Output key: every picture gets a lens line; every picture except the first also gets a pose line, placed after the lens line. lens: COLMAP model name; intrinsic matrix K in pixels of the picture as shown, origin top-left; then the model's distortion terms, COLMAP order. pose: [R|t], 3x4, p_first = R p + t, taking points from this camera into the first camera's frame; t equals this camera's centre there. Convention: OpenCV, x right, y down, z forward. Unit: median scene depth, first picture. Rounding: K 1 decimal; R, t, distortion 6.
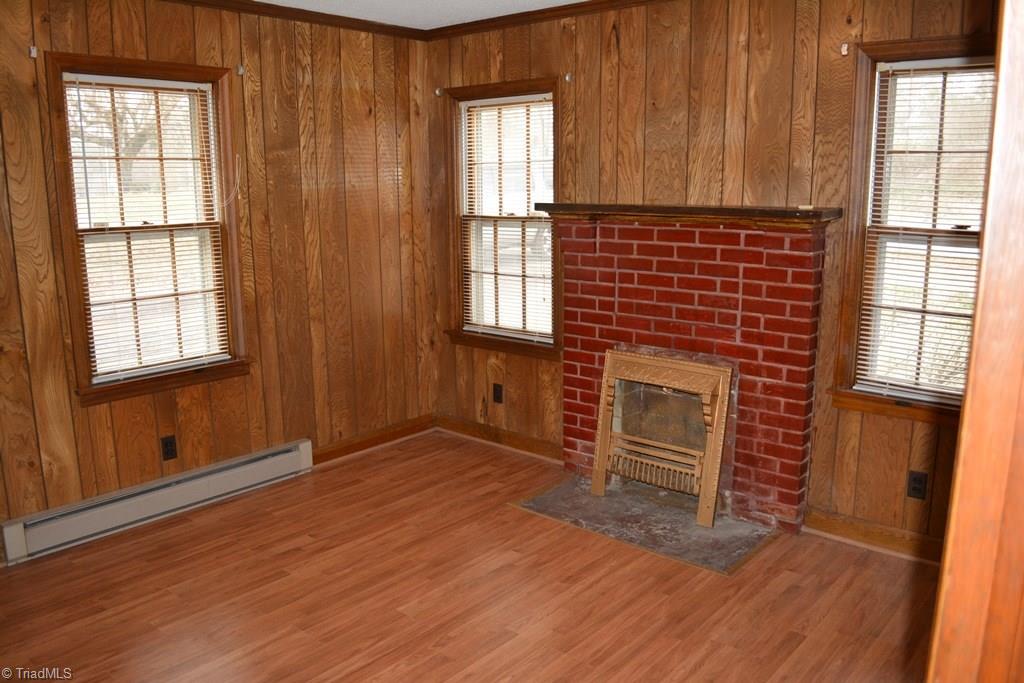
lens RADIAL K [[795.9, 0, 511.2], [0, 795.9, 344.5], [0, 0, 1]] dist [-0.087464, 0.010821]
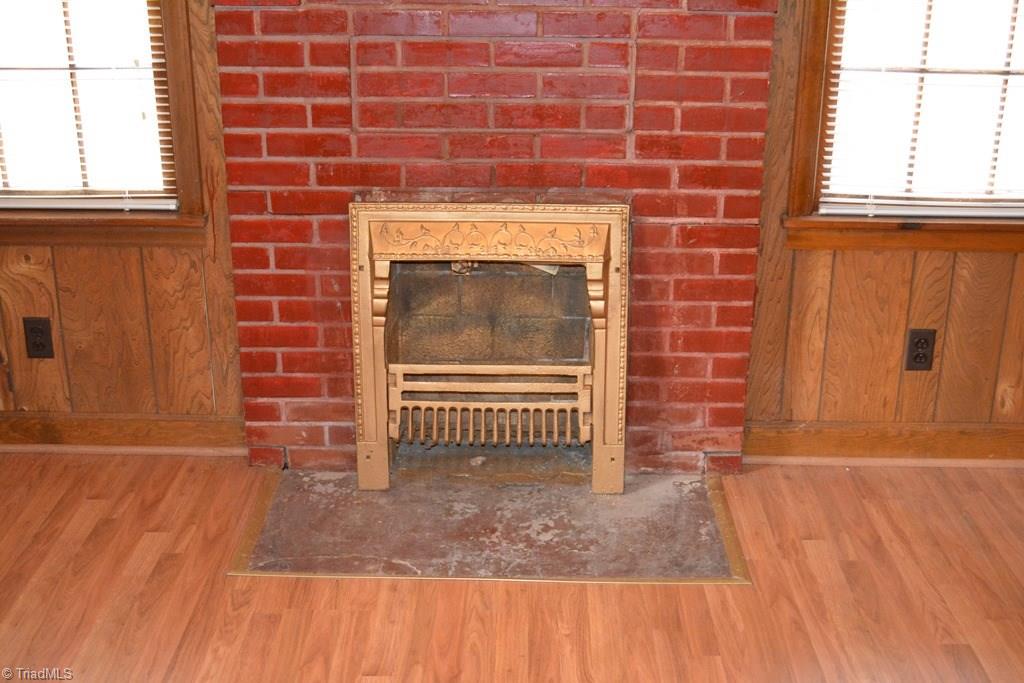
lens RADIAL K [[1272.1, 0, 511.3], [0, 1272.1, 341.7], [0, 0, 1]] dist [-0.029789, 0.000000]
pose [[0.770554, -0.214960, 0.600032, -0.317722], [0.116334, 0.973031, 0.199192, -0.063074], [-0.626668, -0.083684, 0.774780, 0.370950]]
